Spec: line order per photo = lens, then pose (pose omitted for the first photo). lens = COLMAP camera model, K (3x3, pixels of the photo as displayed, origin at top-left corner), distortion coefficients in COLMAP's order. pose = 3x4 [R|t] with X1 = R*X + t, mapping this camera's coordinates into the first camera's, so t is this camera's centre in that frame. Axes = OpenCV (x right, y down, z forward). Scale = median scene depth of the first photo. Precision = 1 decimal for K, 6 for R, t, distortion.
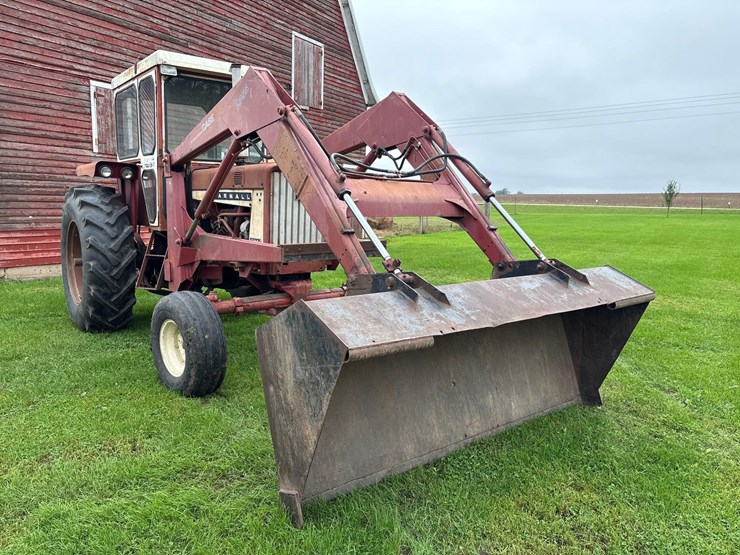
lens RADIAL K [[560.8, 0, 369.7], [0, 560.8, 269.3], [0, 0, 1]] dist [0.057103, -0.051957]
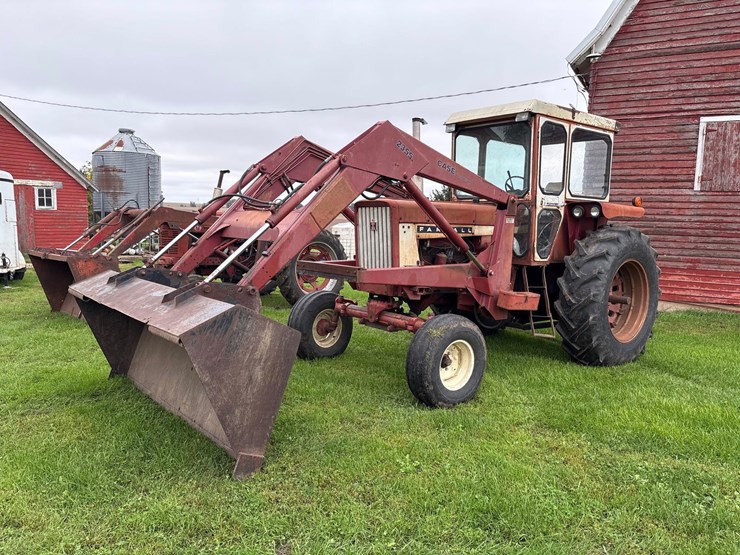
lens RADIAL K [[560.8, 0, 374.9], [0, 560.8, 279.2], [0, 0, 1]] dist [0.051045, -0.060554]
pose [[0.022095, 0.086422, -0.996014, 0.846173], [-0.150829, 0.985142, 0.082133, -0.097684], [0.988313, 0.148413, 0.034801, 0.800381]]
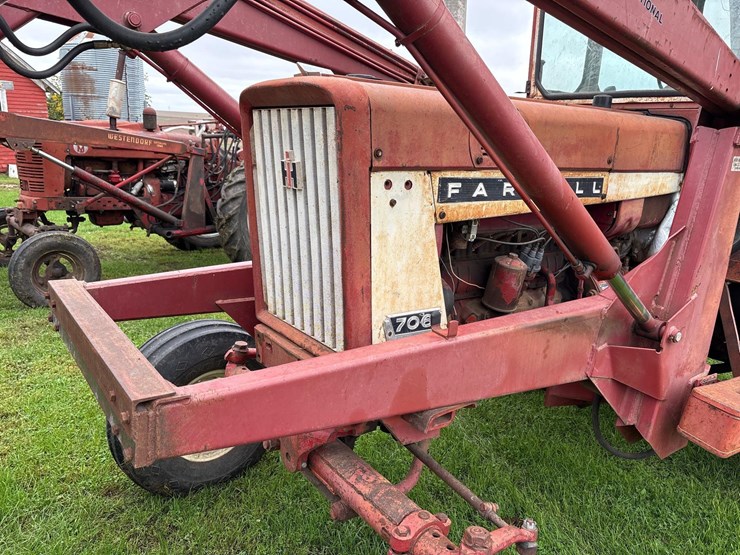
lens RADIAL K [[560.8, 0, 374.9], [0, 560.8, 279.2], [0, 0, 1]] dist [0.051045, -0.060554]
pose [[-0.031819, 0.229910, -0.972692, 0.181320], [-0.171652, 0.957468, 0.231926, -0.130227], [0.984644, 0.174344, 0.008999, 0.865101]]
